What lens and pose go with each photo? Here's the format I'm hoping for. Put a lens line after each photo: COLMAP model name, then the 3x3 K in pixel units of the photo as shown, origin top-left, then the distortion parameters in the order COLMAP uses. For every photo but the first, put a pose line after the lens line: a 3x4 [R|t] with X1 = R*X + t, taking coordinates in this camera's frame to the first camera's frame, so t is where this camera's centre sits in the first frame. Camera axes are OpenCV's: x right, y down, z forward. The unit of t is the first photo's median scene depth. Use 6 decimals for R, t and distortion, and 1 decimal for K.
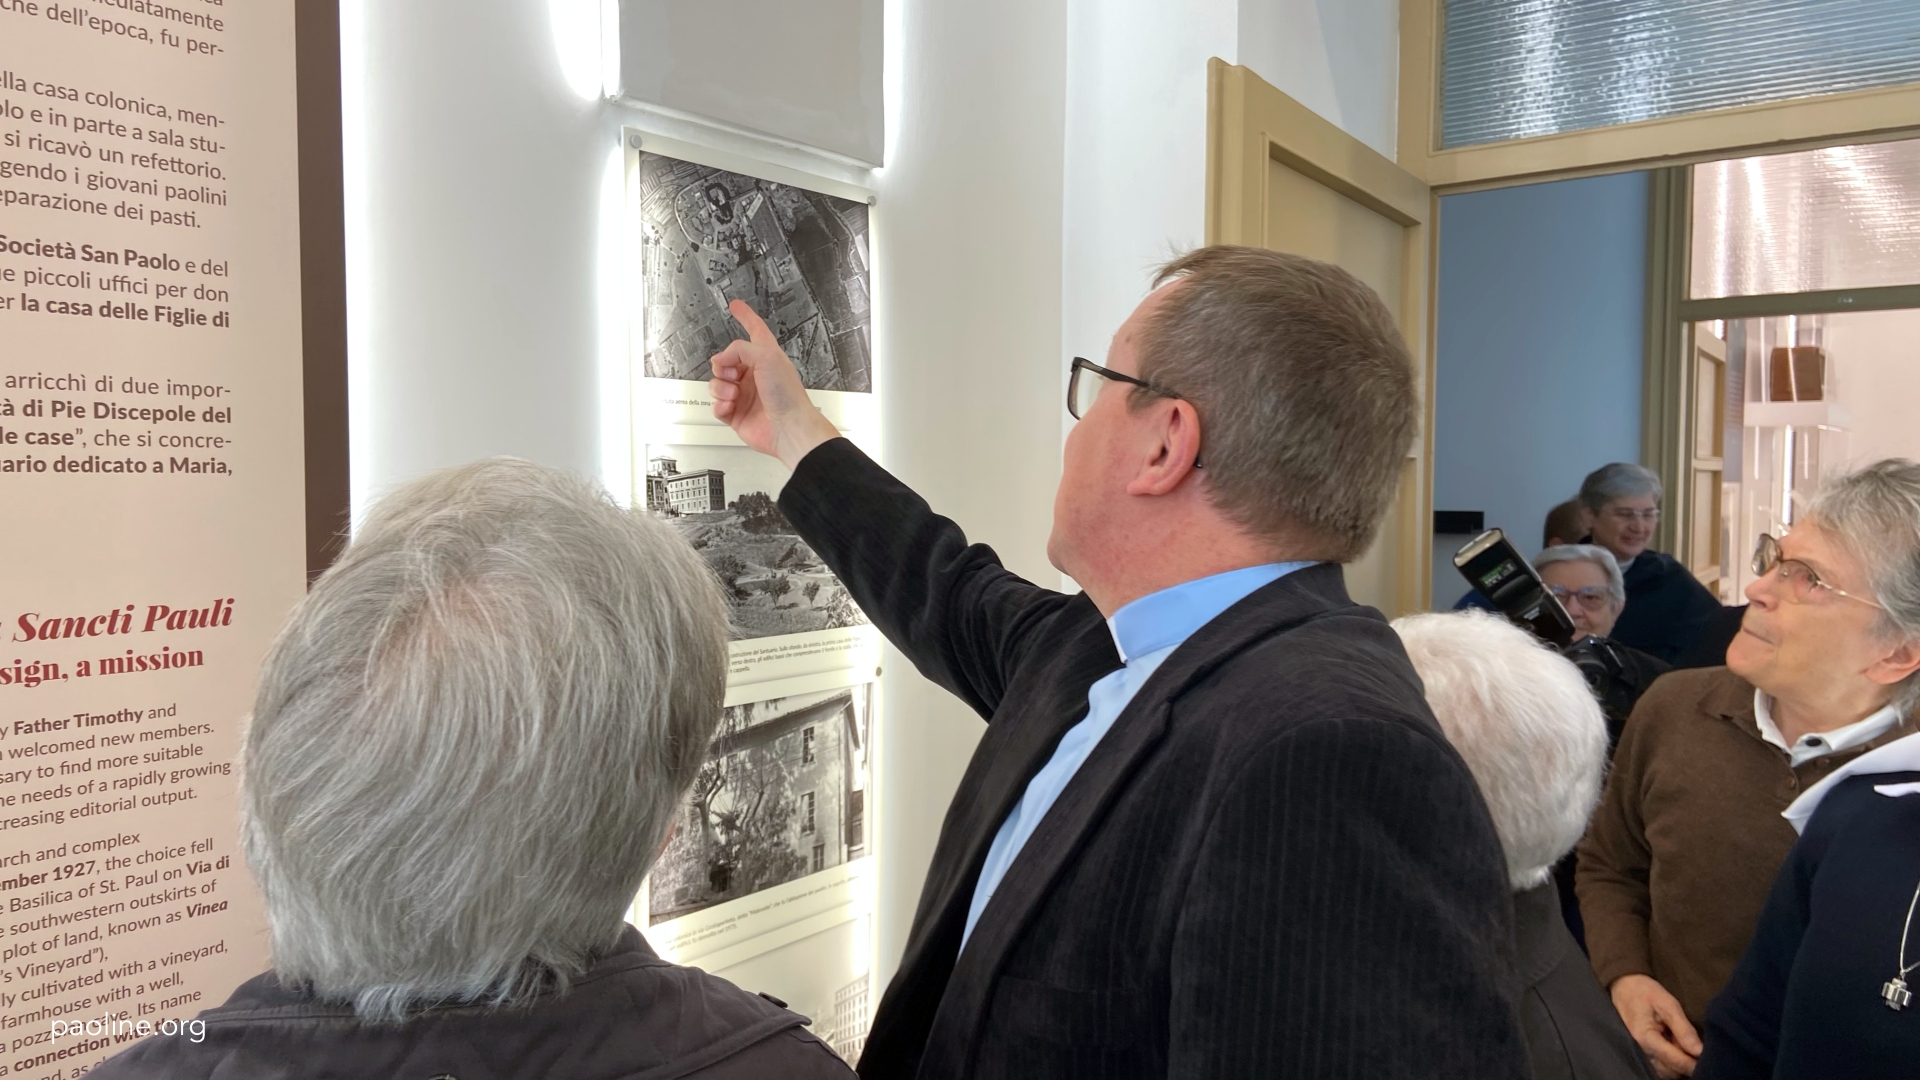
lens RADIAL K [[1297.7, 0, 1013.8], [0, 1297.7, 538.5], [0, 0, 1]] dist [0.039341, -0.104393]
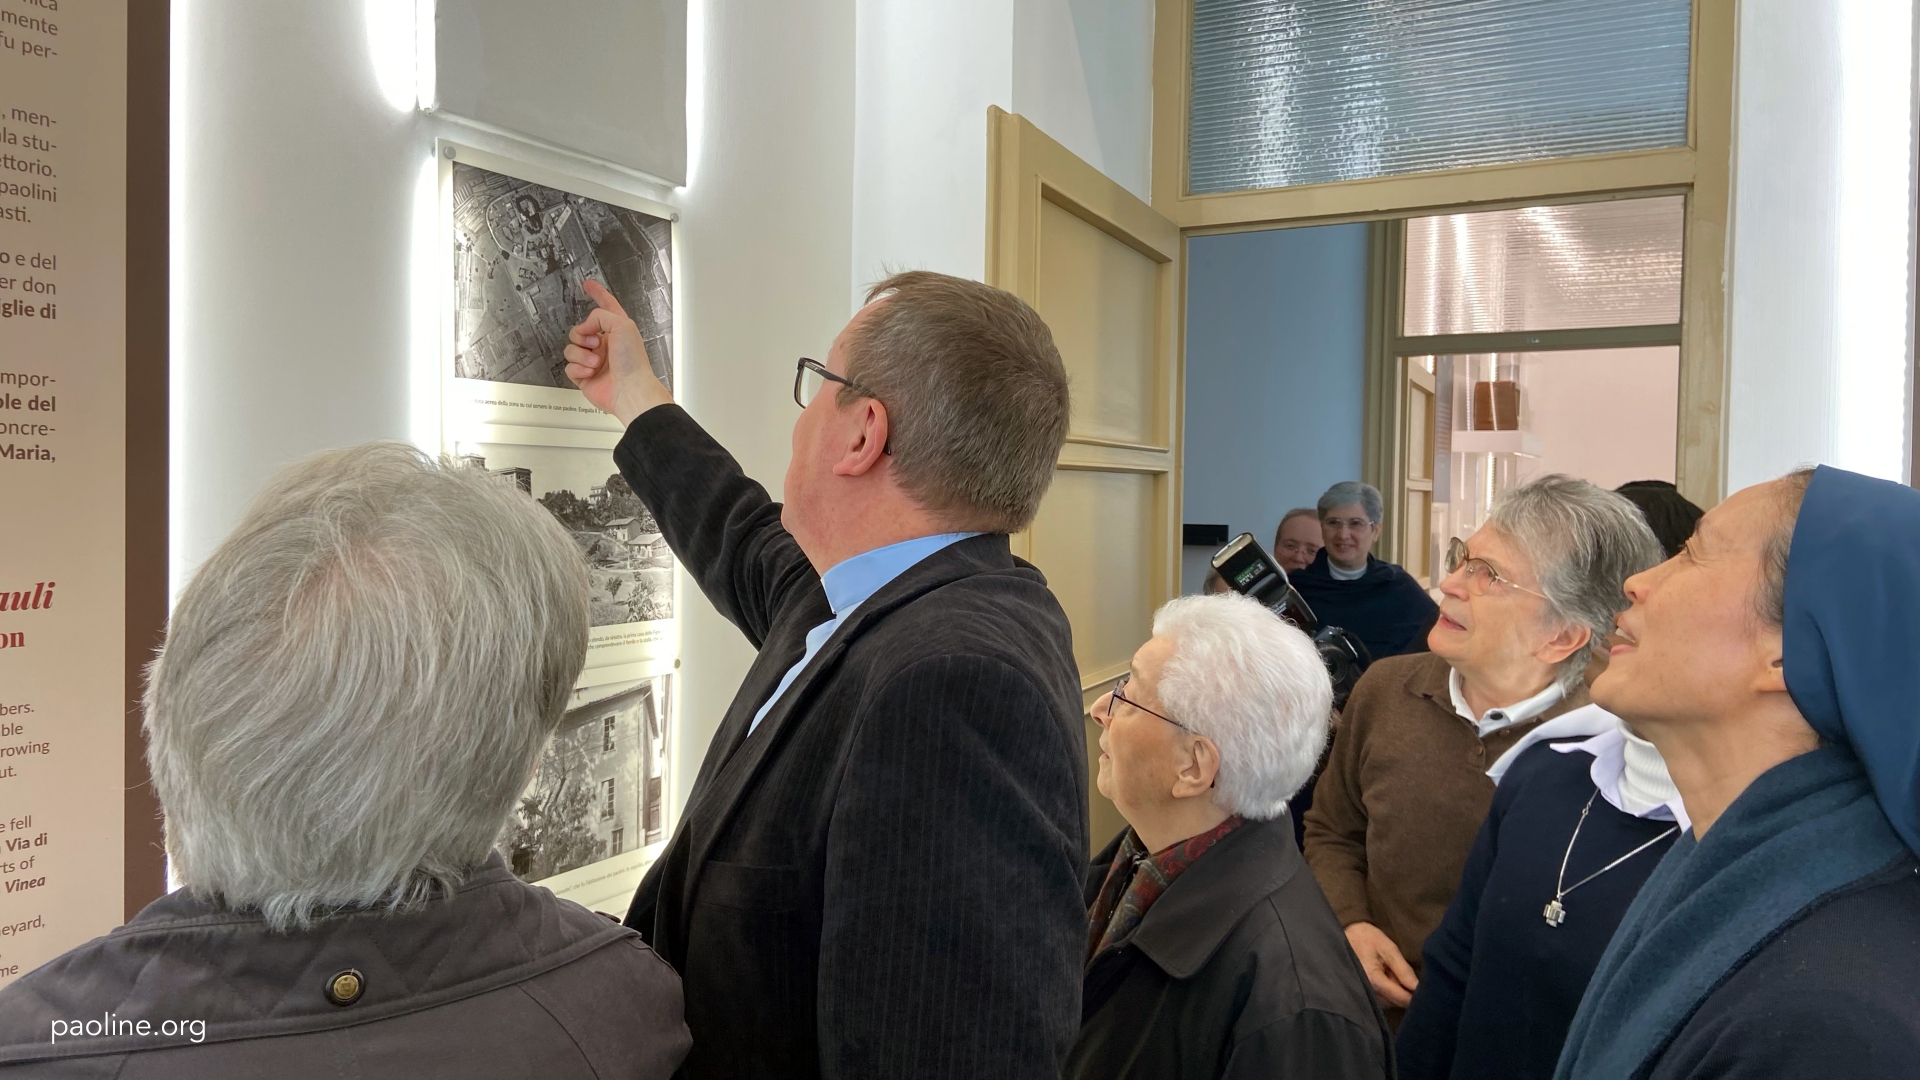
lens RADIAL K [[1297.7, 0, 1013.8], [0, 1297.7, 538.5], [0, 0, 1]] dist [0.039341, -0.104393]
pose [[0.985158, 0.007157, 0.171501, -0.020036], [-0.004870, 0.999894, -0.013753, 0.016557], [-0.171581, 0.012714, 0.985088, -0.099211]]
